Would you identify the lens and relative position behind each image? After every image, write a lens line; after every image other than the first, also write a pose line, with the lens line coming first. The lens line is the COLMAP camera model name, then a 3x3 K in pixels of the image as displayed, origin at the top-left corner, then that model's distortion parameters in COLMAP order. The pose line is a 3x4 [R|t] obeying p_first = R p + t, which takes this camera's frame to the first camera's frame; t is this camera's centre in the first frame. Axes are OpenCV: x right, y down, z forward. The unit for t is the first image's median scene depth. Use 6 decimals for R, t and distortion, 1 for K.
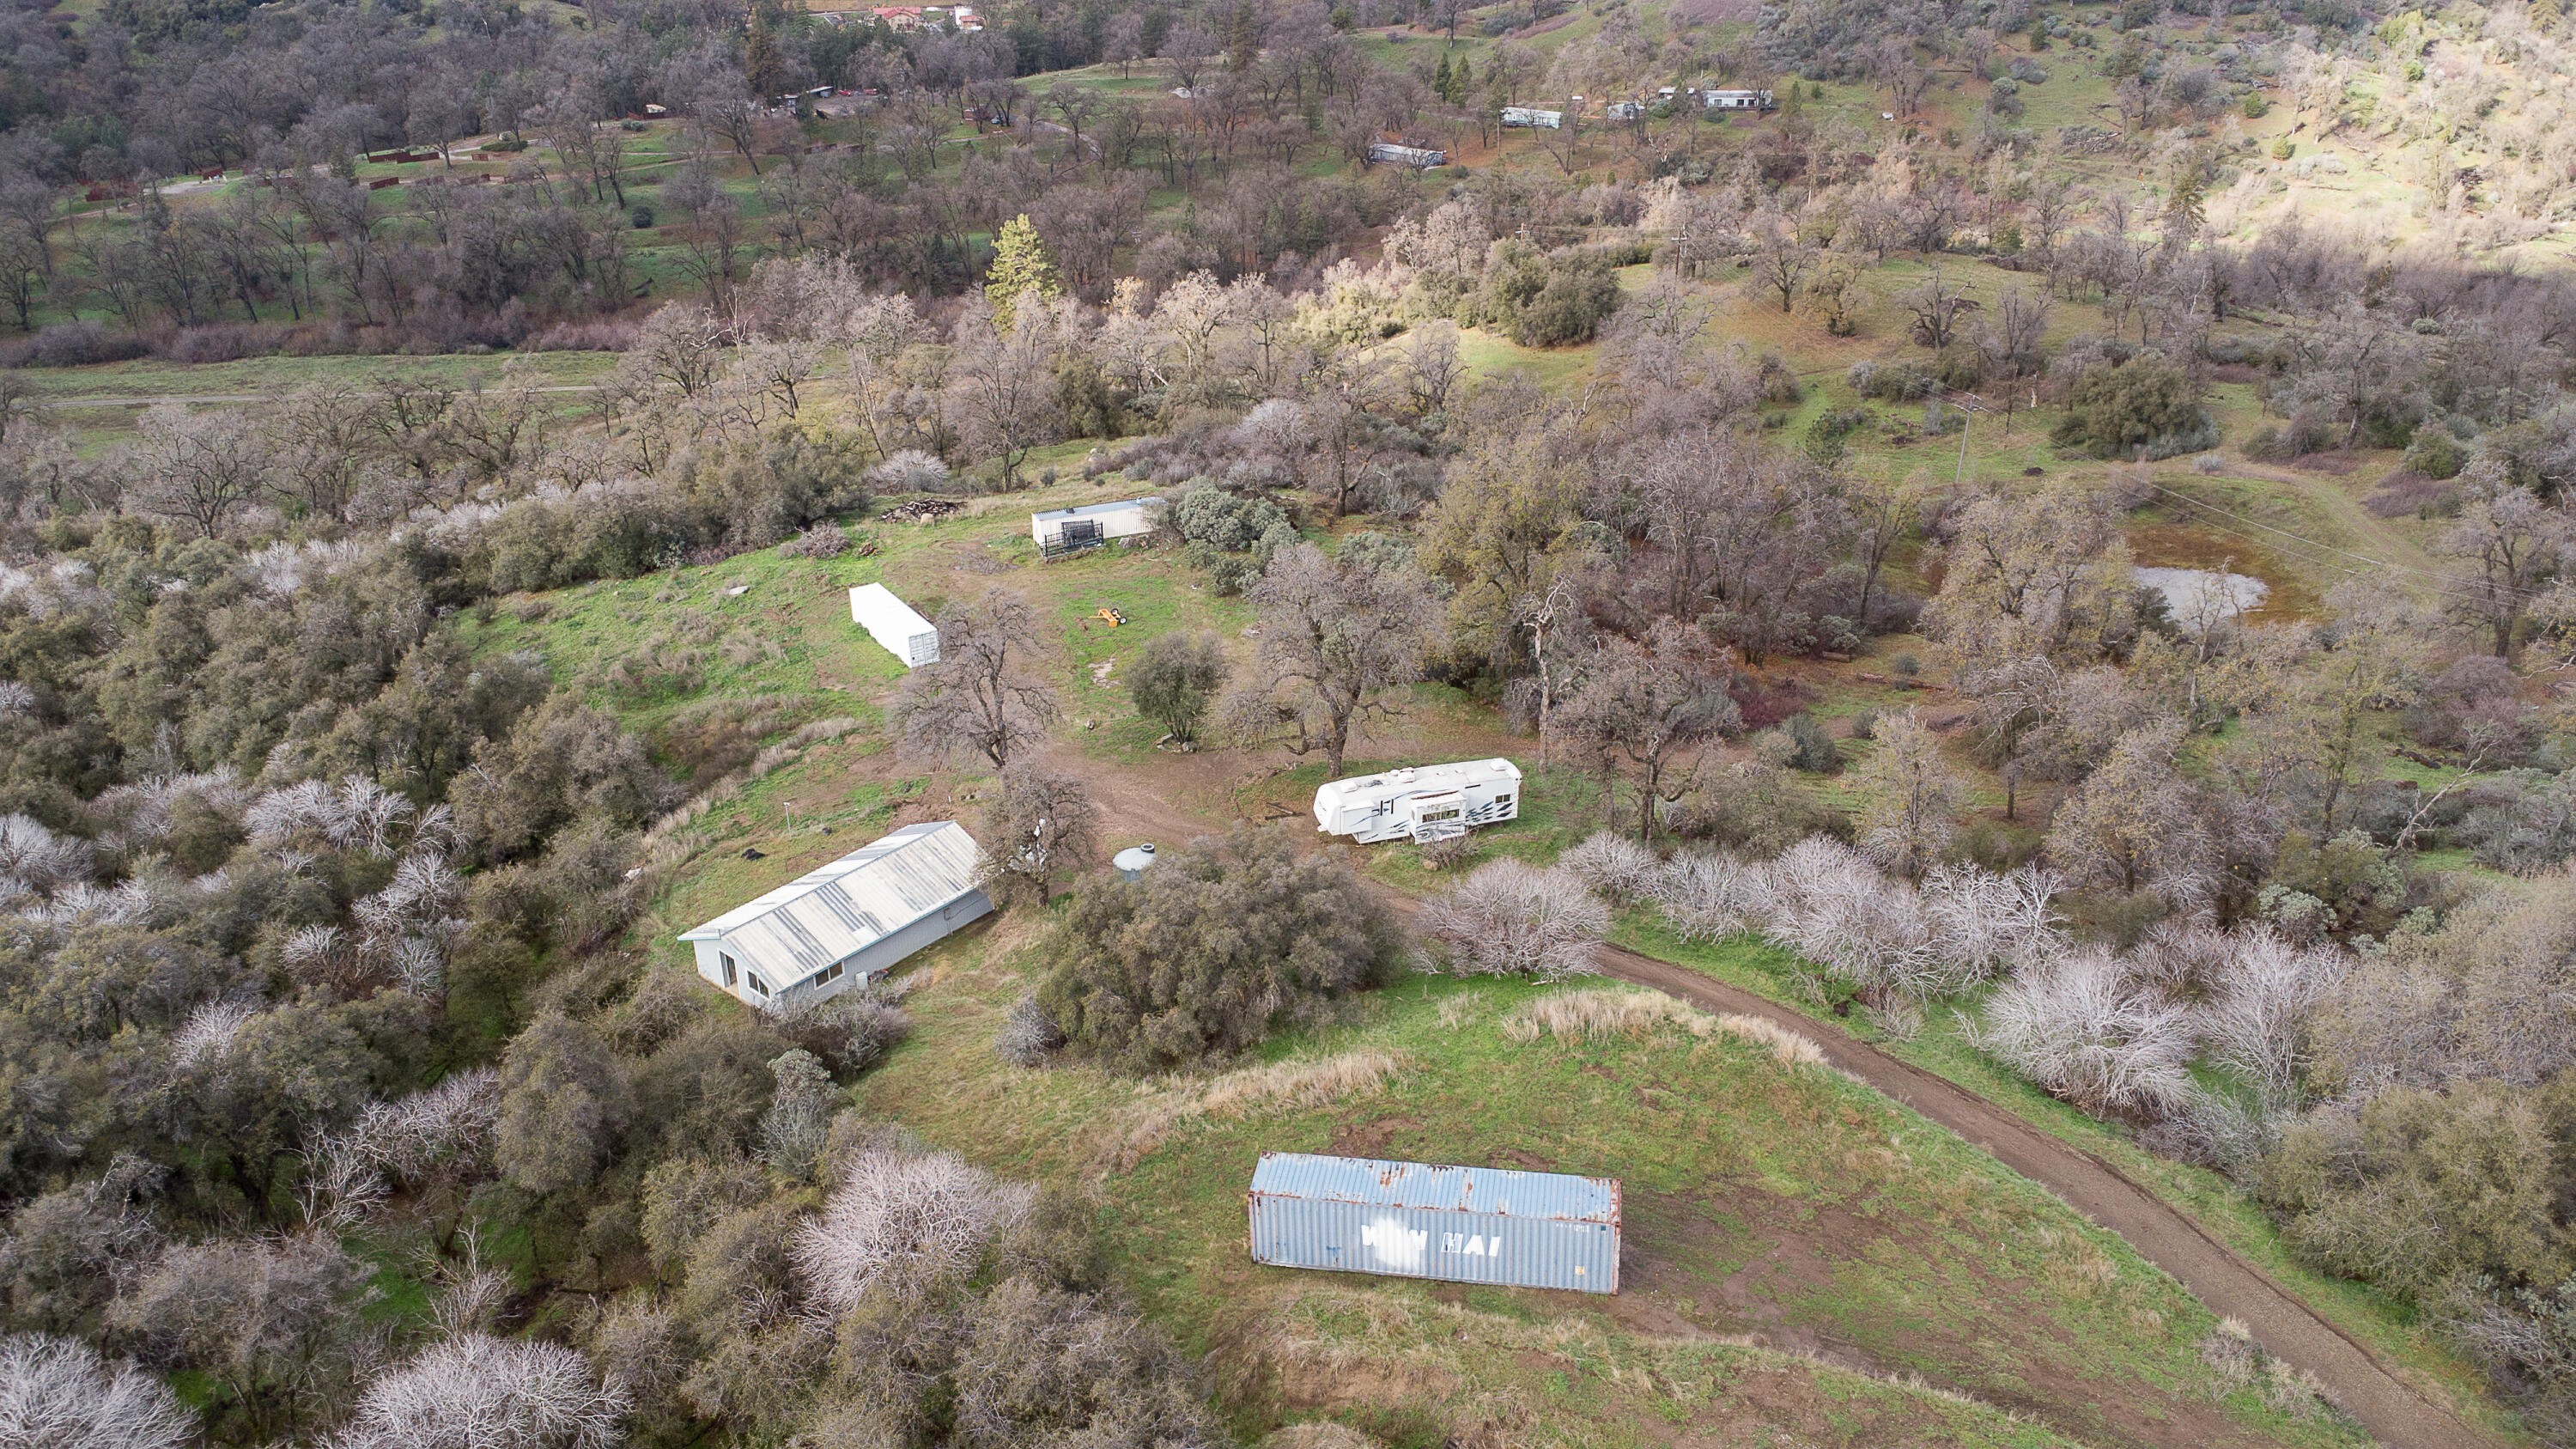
lens RADIAL K [[1917.6, 0, 1246.1], [0, 1917.6, 707.0], [0, 0, 1]] dist [0.028111, -0.041814]
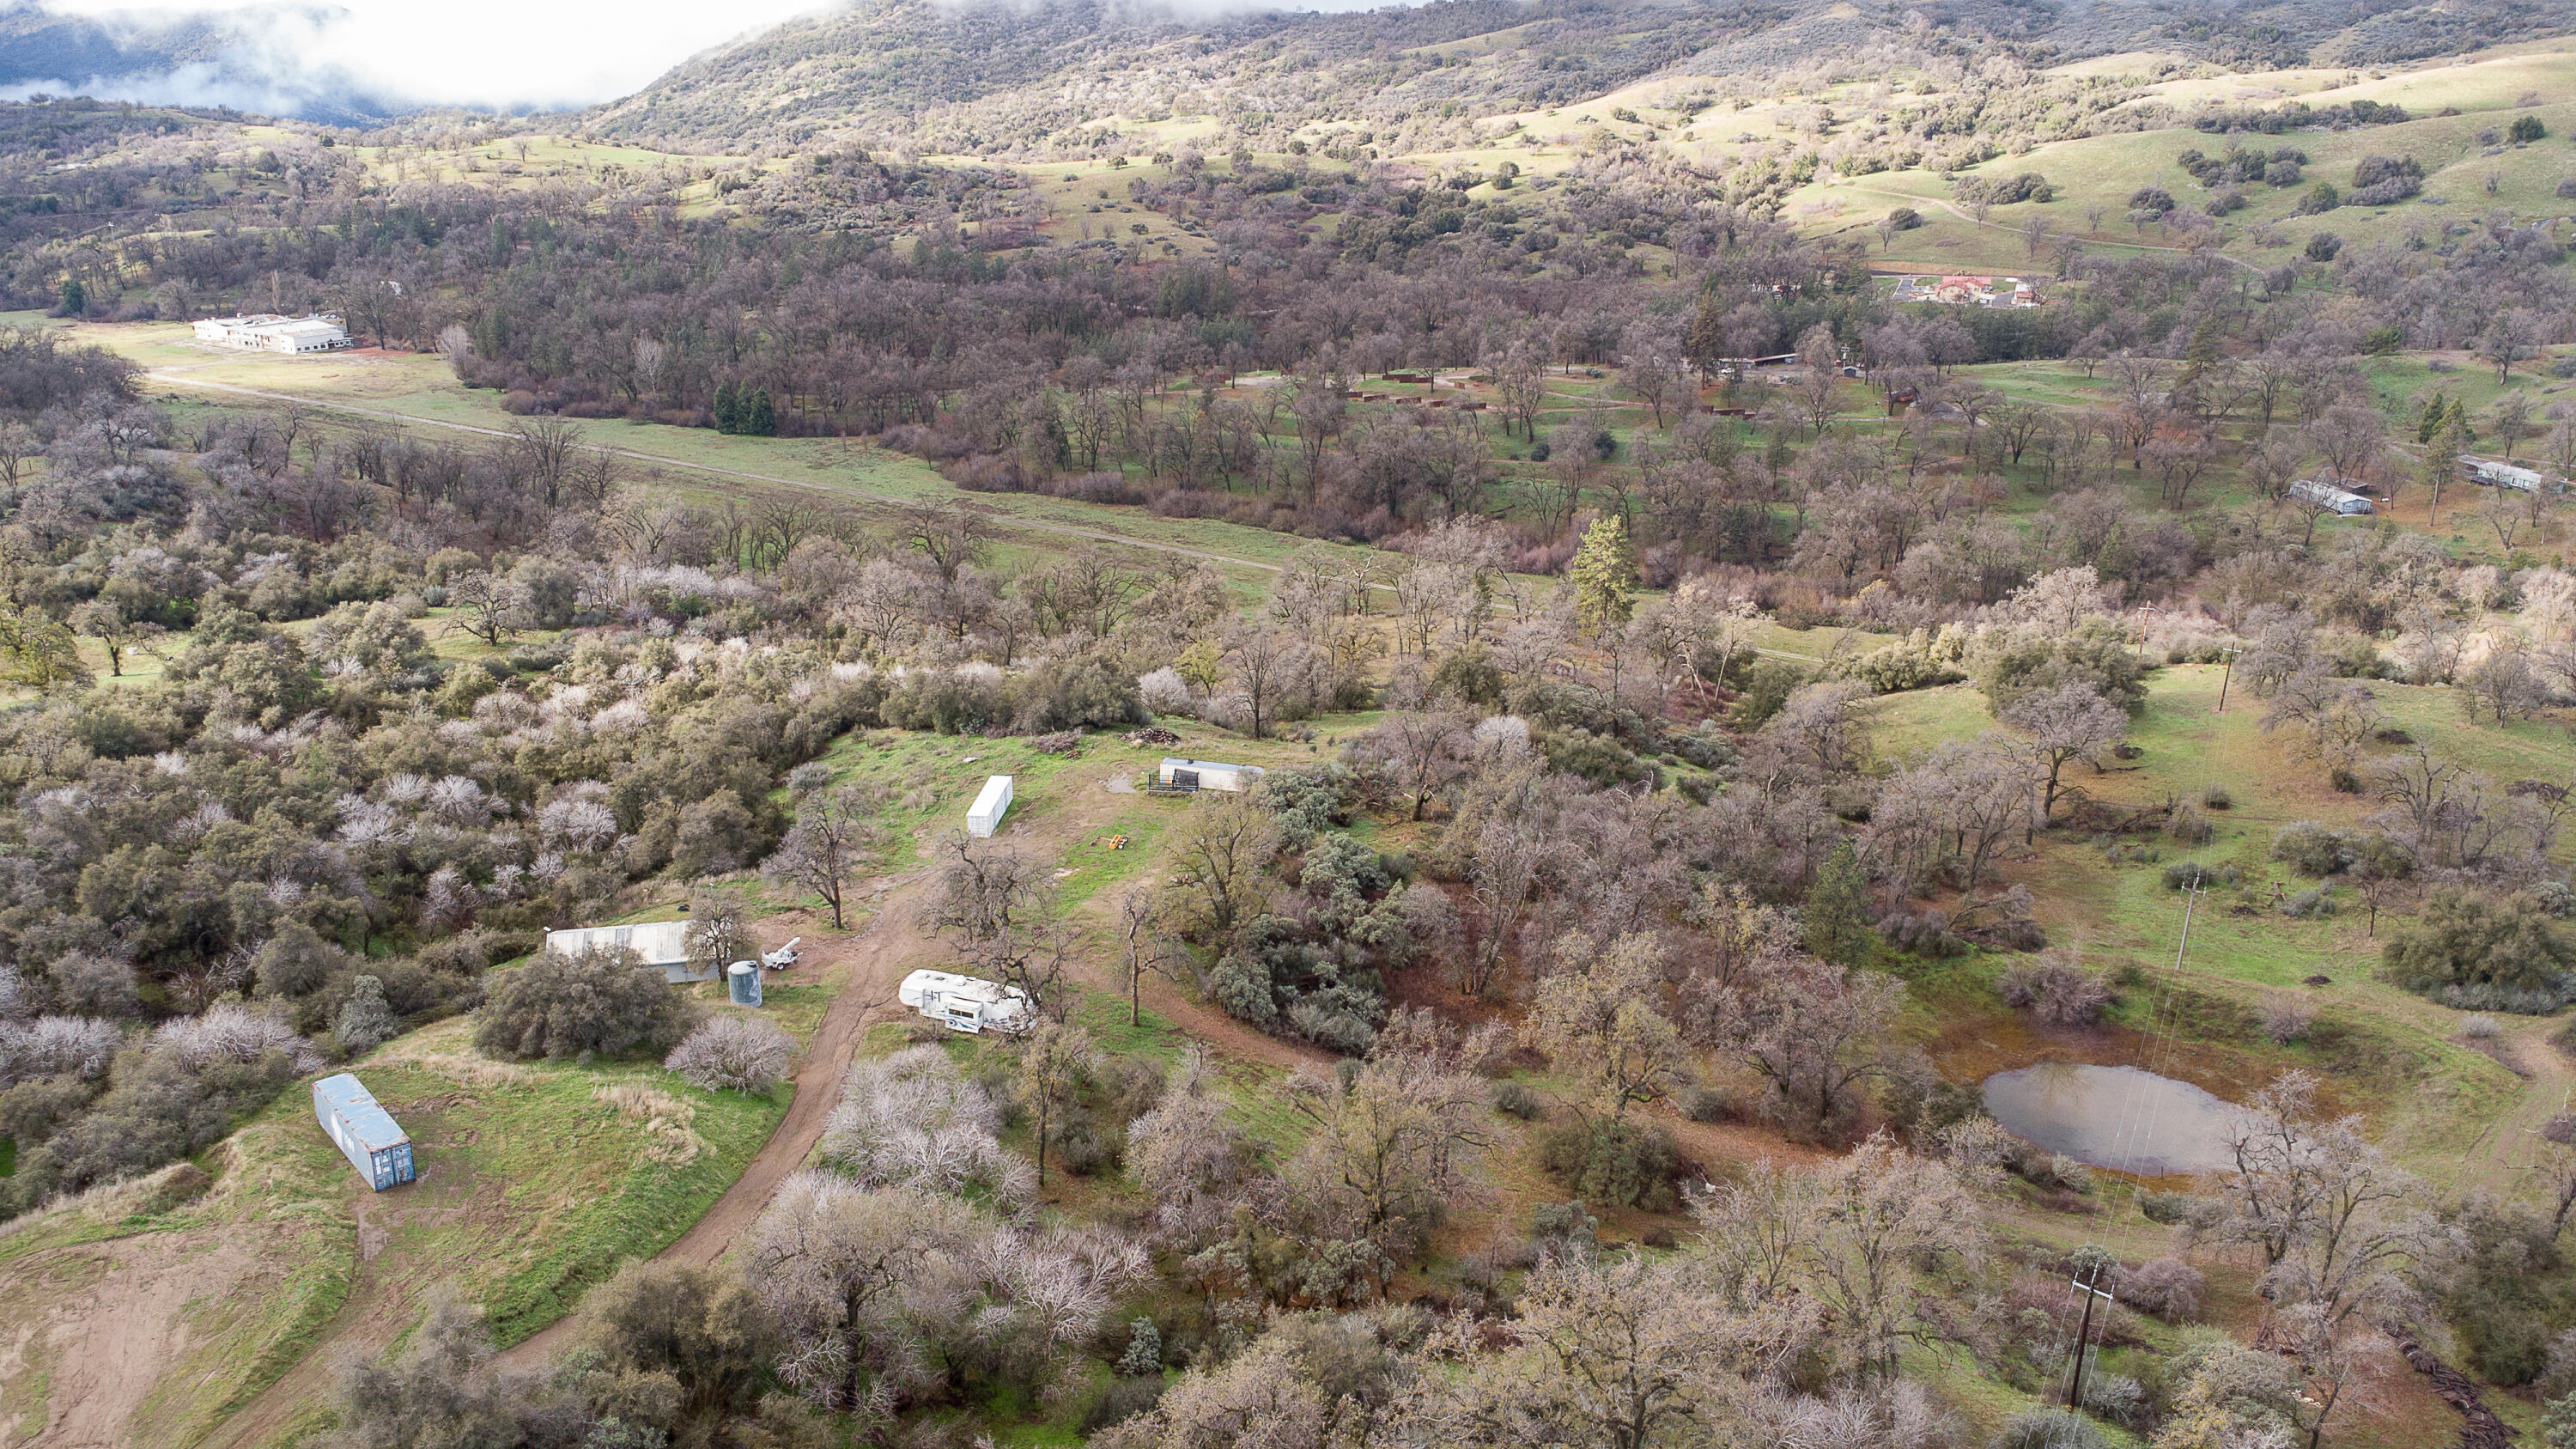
lens RADIAL K [[1917.6, 0, 1295.8], [0, 1917.6, 719.3], [0, 0, 1]] dist [0.028111, -0.041814]
pose [[0.777306, 0.224502, -0.587702, 1.061930], [-0.270853, 0.962574, 0.009468, -0.231704], [0.567833, 0.151822, 0.809022, -0.070924]]
